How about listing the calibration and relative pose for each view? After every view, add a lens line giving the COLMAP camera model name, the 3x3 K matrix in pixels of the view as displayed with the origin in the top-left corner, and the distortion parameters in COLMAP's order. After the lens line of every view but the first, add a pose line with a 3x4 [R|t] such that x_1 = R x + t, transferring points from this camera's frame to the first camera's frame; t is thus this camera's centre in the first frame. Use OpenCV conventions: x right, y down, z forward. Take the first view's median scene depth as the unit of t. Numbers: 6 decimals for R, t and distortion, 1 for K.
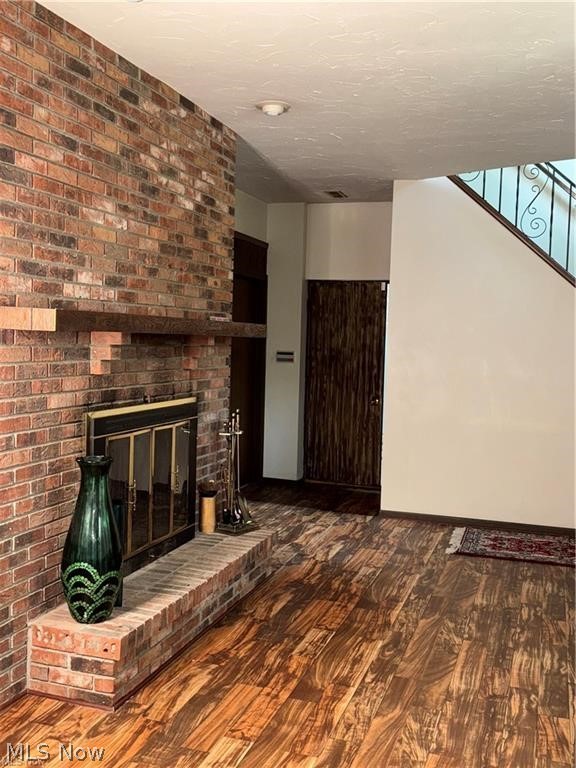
lens RADIAL K [[800.0, 0, 288.0], [0, 800.0, 384.0], [0, 0, 1]] dist [0.021392, 0.000040]
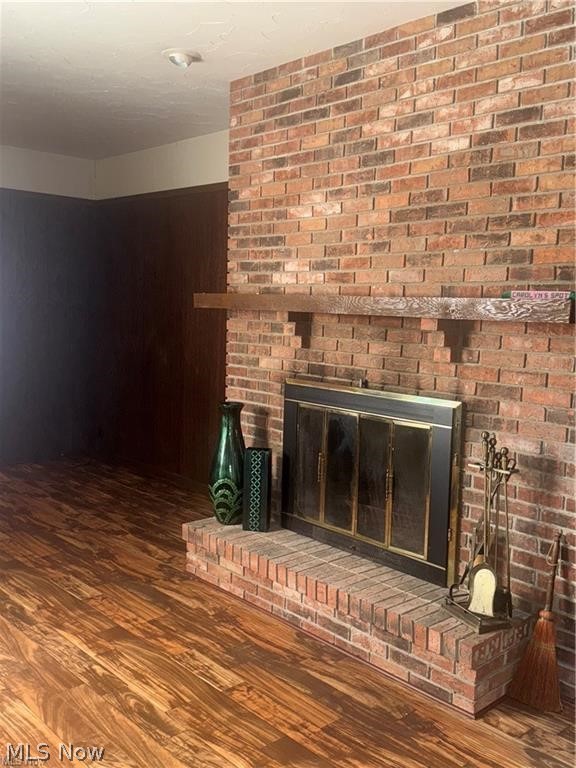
lens RADIAL K [[743.8, 0, 288.0], [0, 743.8, 384.0], [0, 0, 1]] dist [0.187319, -0.361357]
pose [[-0.495742, 0.045823, -0.867260, 0.717416], [-0.098487, 0.989199, 0.108563, -0.075906], [0.862867, 0.139233, -0.485875, 1.518264]]
